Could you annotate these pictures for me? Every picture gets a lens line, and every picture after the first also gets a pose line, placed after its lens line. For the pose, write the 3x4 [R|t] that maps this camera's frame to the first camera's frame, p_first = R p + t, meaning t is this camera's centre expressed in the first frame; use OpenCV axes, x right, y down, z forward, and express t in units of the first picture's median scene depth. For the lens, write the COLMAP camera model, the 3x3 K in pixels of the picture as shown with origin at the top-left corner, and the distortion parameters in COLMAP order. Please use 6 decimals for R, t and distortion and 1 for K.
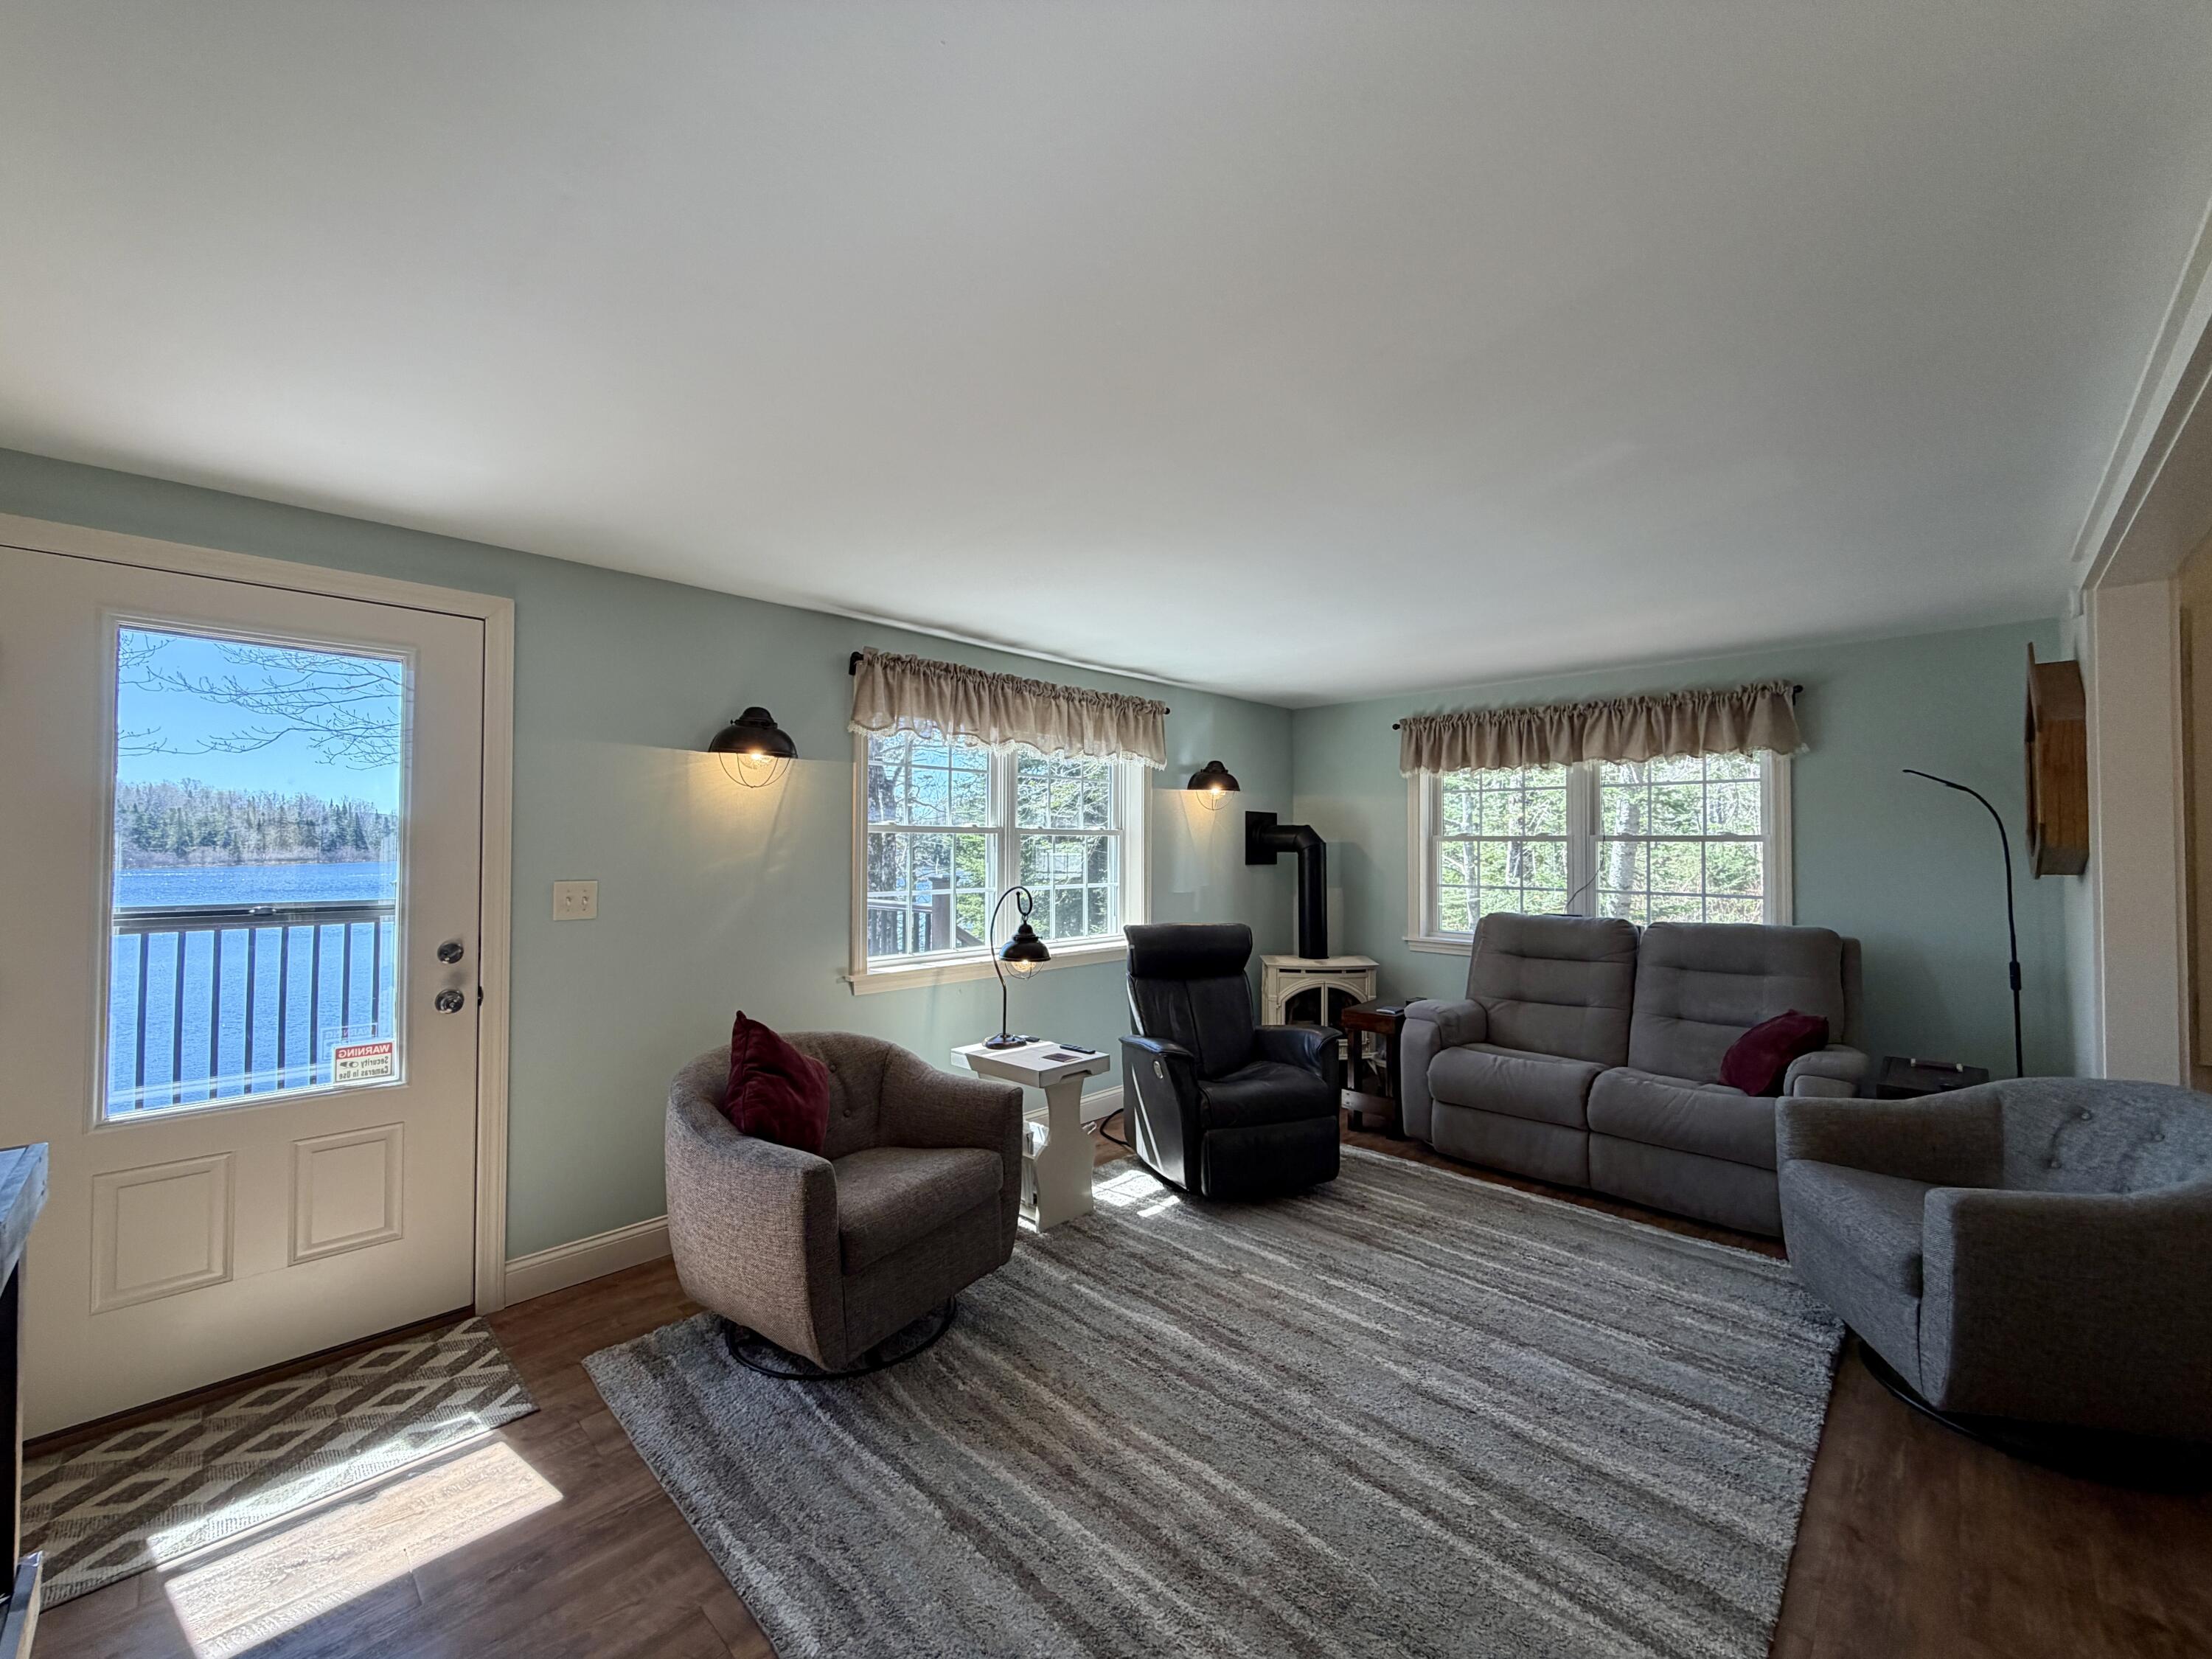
lens RADIAL K [[892.1, 0, 1106.0], [0, 892.1, 829.5], [0, 0, 1]] dist [-0.000171, 0.000067]
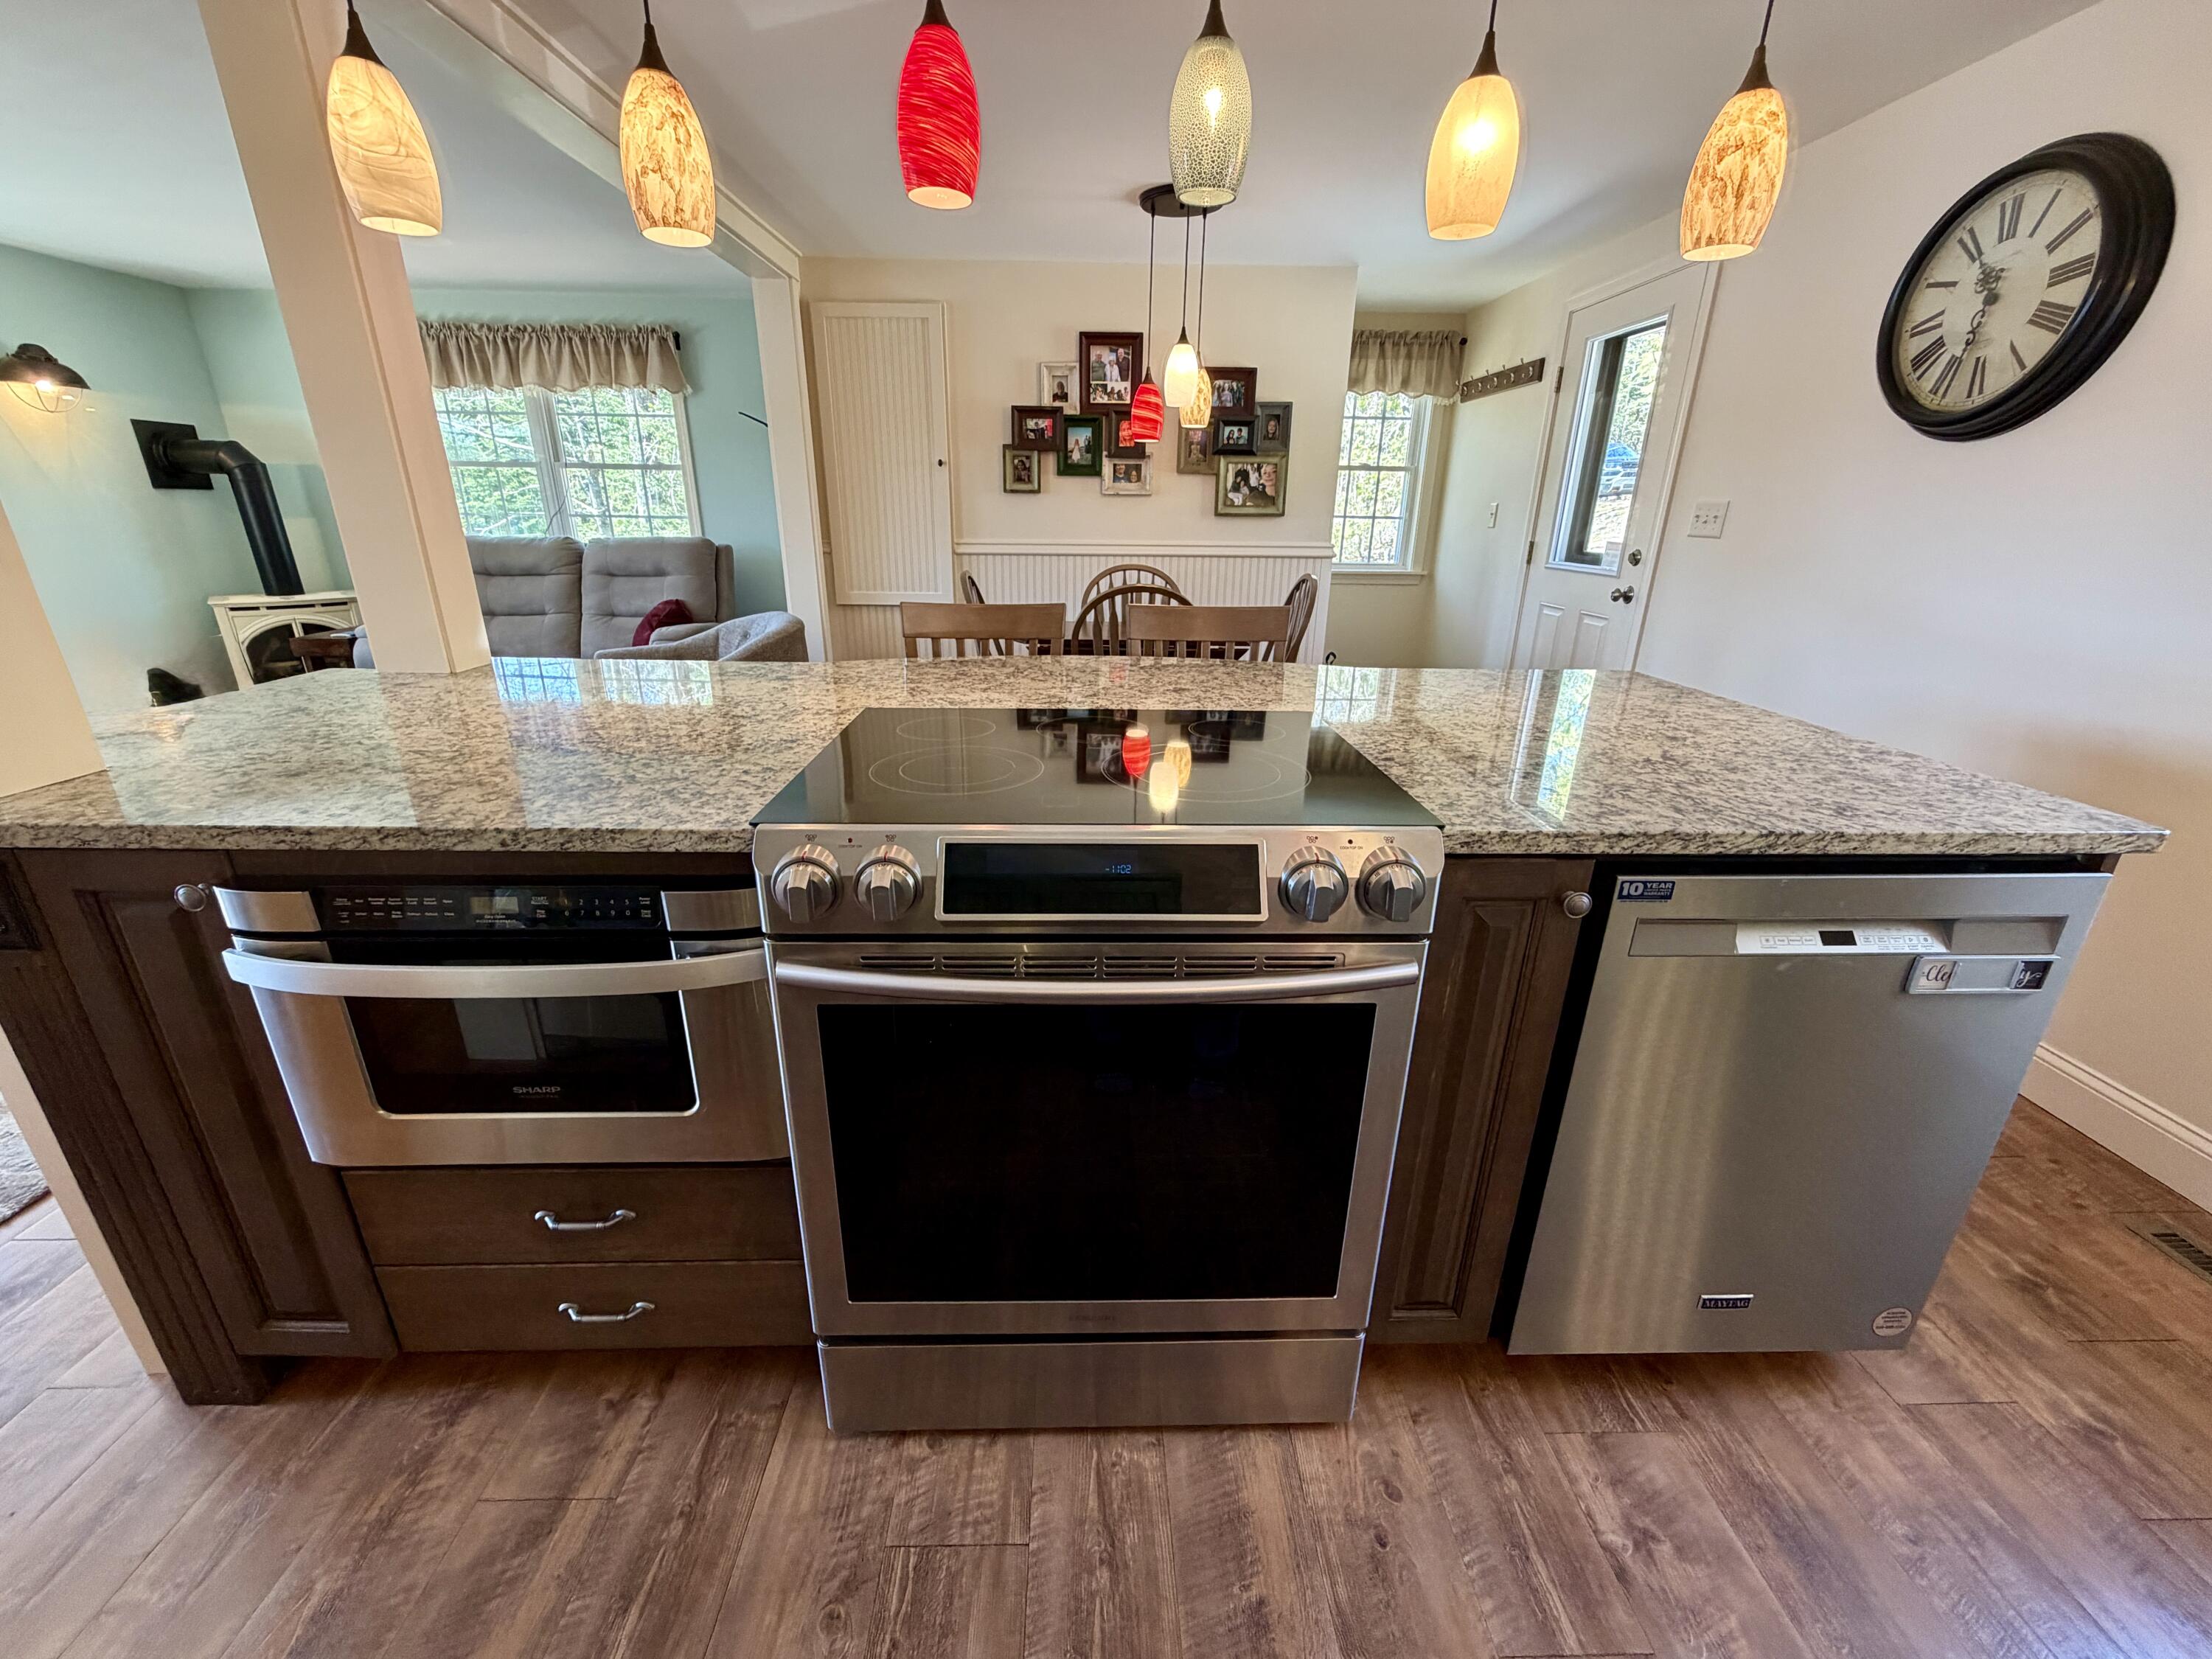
lens RADIAL K [[887.8, 0, 1106.0], [0, 887.8, 829.5], [0, 0, 1]] dist [-0.000847, 0.000142]
pose [[0.705414, -0.236323, 0.668238, 0.193541], [-0.024014, 0.934271, 0.355755, 0.026018], [-0.708389, -0.267002, 0.653372, -0.350857]]
